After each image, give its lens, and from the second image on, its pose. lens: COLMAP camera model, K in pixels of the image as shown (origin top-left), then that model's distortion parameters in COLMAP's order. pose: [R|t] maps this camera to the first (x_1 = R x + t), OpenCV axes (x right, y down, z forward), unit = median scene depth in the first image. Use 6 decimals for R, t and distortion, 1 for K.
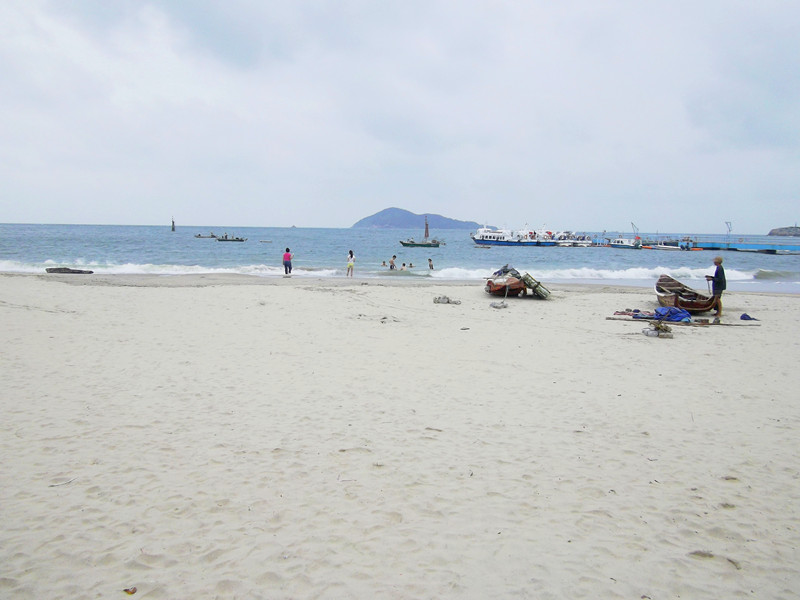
lens RADIAL K [[632.0, 0, 400.0], [0, 632.0, 300.0], [0, 0, 1]] dist [0.001459, 0.000245]
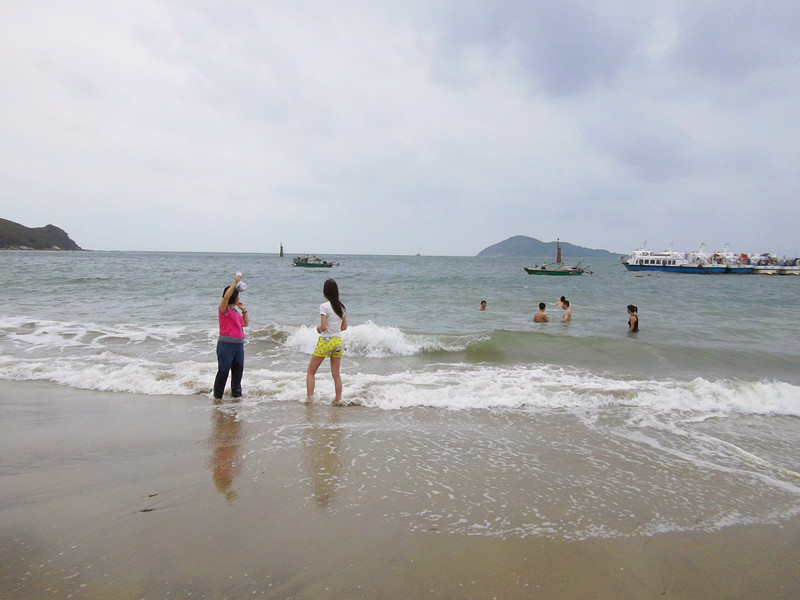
lens RADIAL K [[625.4, 0, 400.0], [0, 625.4, 300.0], [0, 0, 1]] dist [0.000500, -0.000524]
pose [[0.980059, 0.009565, -0.198475, 0.003121], [-0.018243, 0.998954, -0.041941, -0.020788], [0.197866, 0.044726, 0.979208, 0.248592]]
